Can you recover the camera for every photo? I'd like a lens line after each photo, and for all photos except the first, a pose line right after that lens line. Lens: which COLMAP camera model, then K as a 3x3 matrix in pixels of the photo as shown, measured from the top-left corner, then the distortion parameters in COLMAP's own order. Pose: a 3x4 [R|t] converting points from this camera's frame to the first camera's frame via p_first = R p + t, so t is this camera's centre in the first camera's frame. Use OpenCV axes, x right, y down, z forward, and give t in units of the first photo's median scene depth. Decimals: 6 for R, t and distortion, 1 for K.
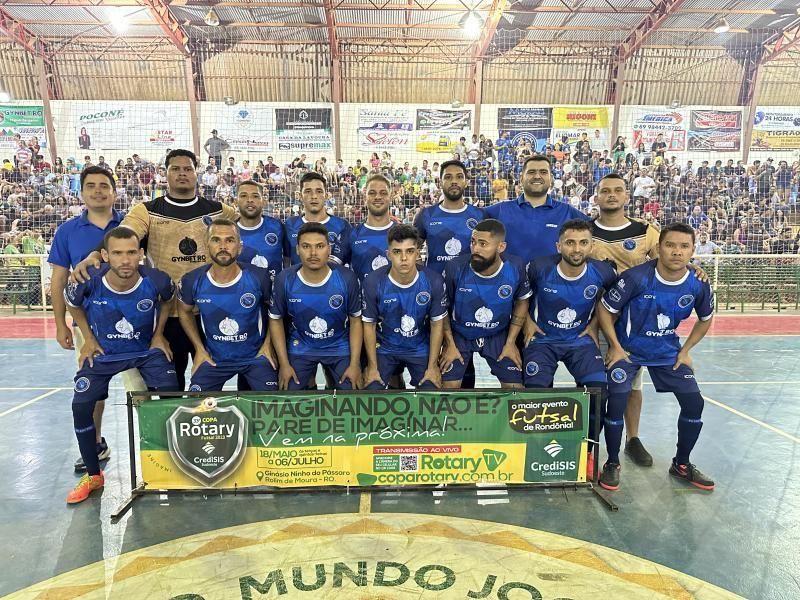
lens RADIAL K [[564.0, 0, 403.9], [0, 564.0, 306.5], [0, 0, 1]] dist [0.024264, -0.025203]
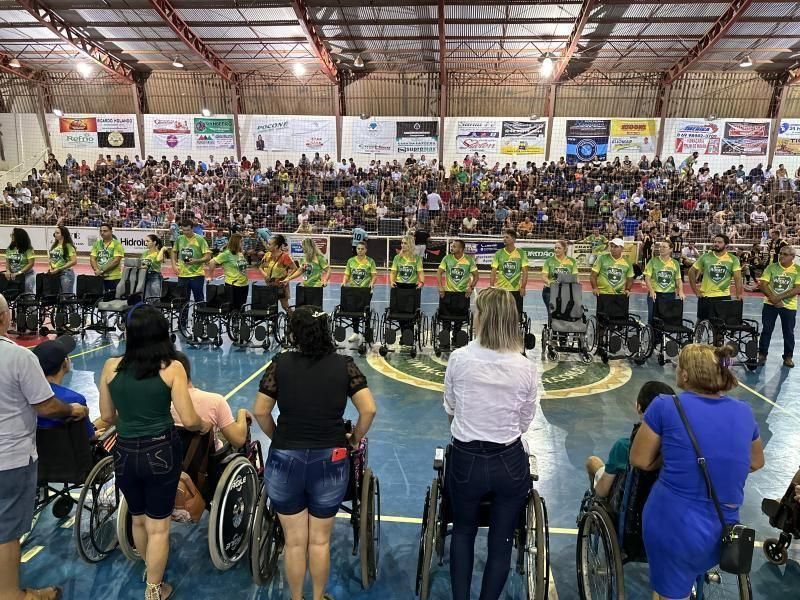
lens RADIAL K [[564.0, 0, 403.9], [0, 564.0, 306.5], [0, 0, 1]] dist [0.024264, -0.025203]
pose [[0.990837, 0.043222, -0.127963, -0.018054], [-0.035649, 0.997508, 0.060890, 0.008178], [0.130276, -0.055770, 0.989908, -0.354090]]
